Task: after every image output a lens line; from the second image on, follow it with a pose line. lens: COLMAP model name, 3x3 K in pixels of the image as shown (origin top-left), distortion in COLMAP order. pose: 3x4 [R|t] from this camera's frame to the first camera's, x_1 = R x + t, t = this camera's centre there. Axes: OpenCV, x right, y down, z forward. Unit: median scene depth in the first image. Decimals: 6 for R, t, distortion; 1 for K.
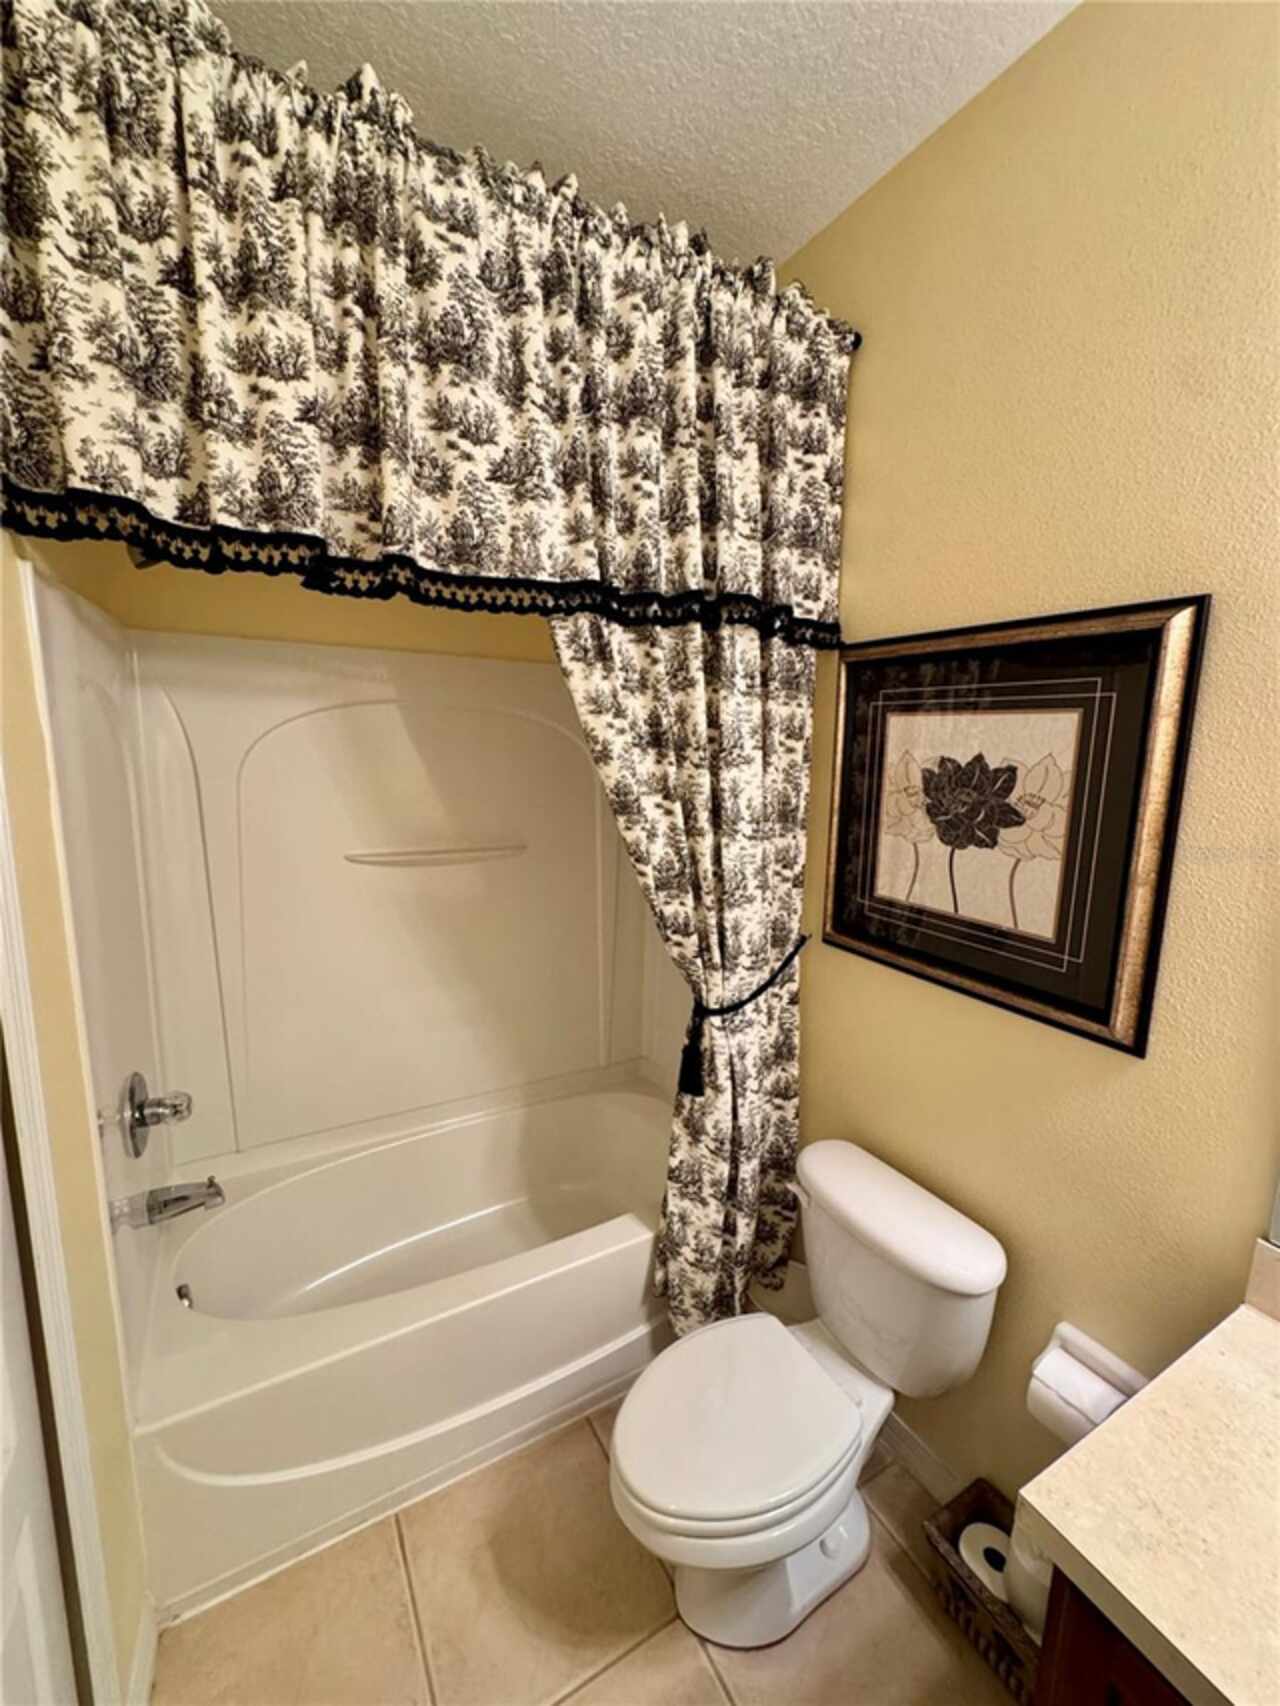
lens RADIAL K [[683.4, 0, 641.0], [0, 683.4, 852.0], [0, 0, 1]] dist [-0.003897, -0.000363]
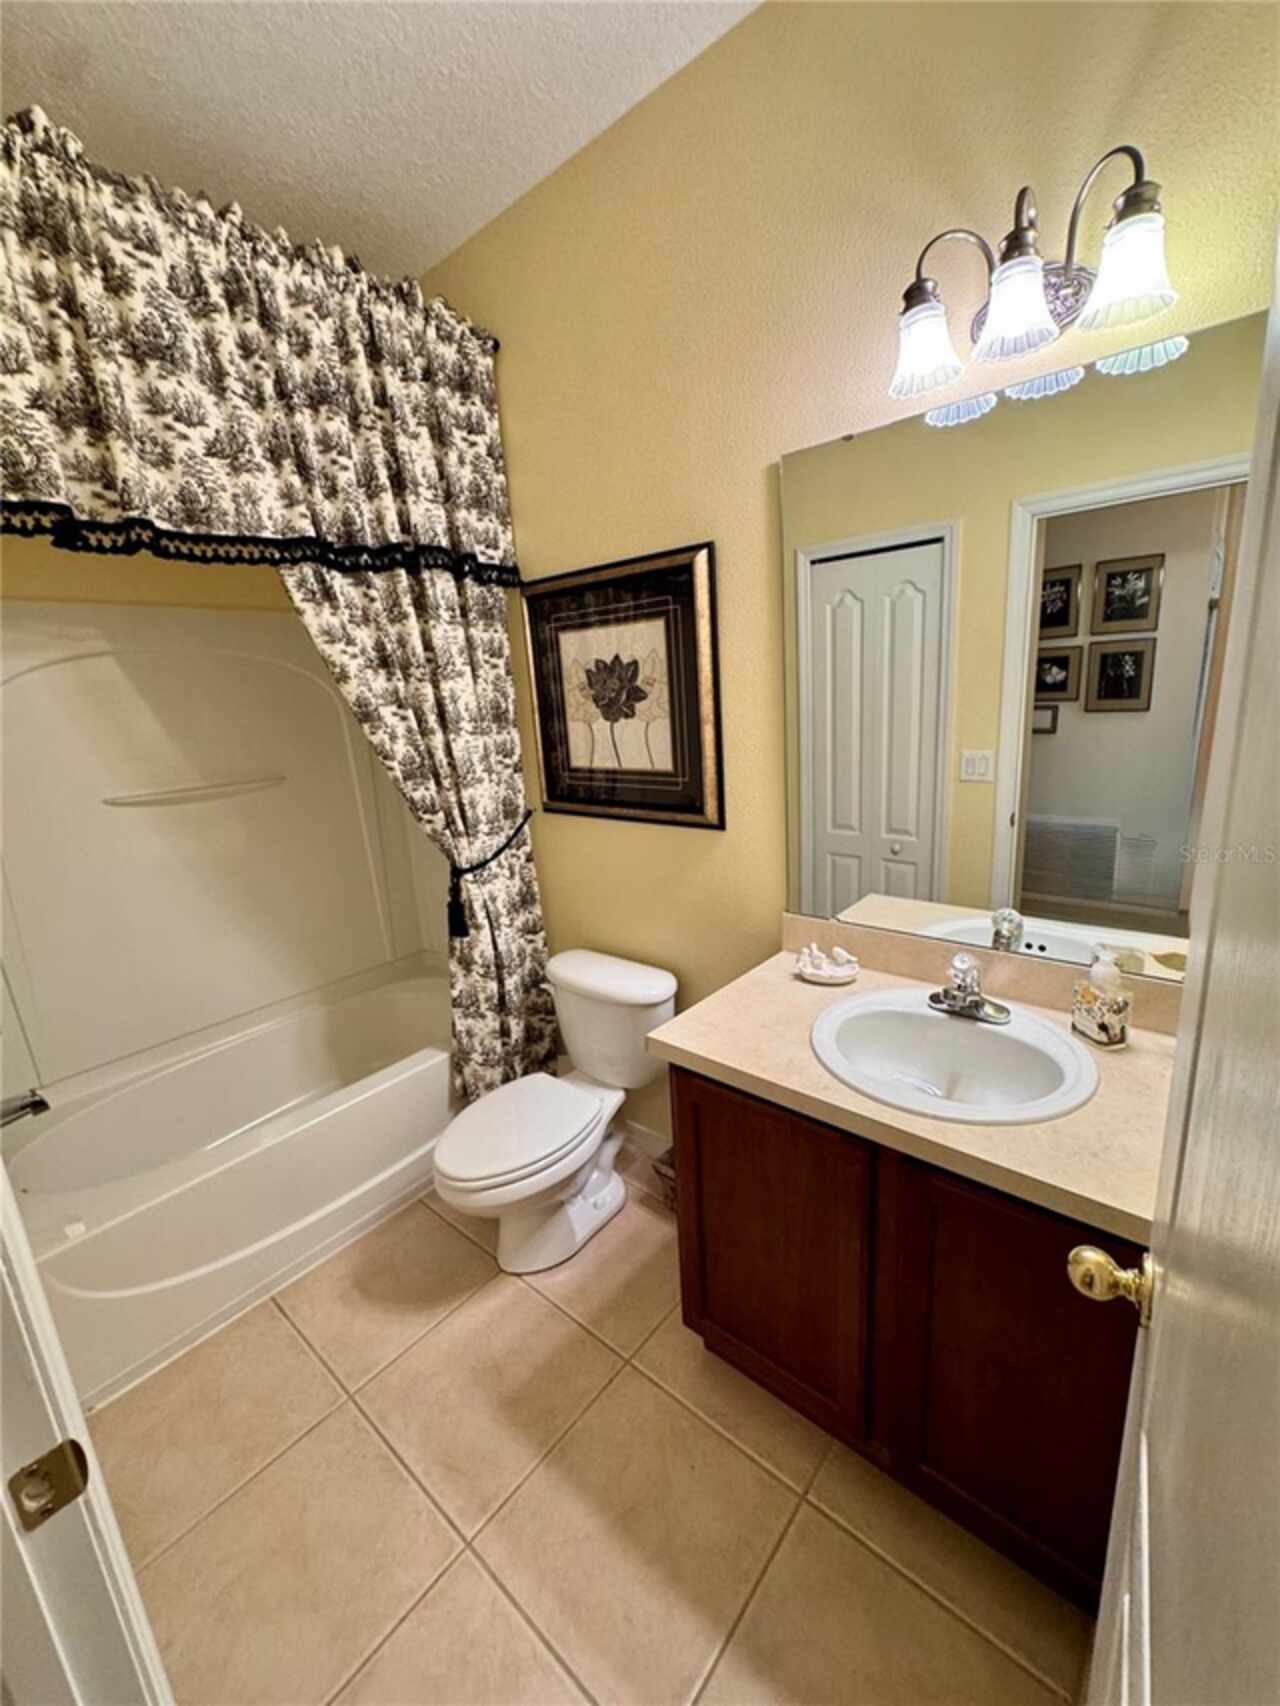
lens RADIAL K [[683.4, 0, 641.0], [0, 683.4, 852.0], [0, 0, 1]] dist [-0.003897, -0.000363]
pose [[0.935683, -0.157011, 0.315981, 0.012862], [0.136219, 0.986852, 0.086994, 0.150374], [-0.325486, -0.038356, 0.944769, -0.408970]]
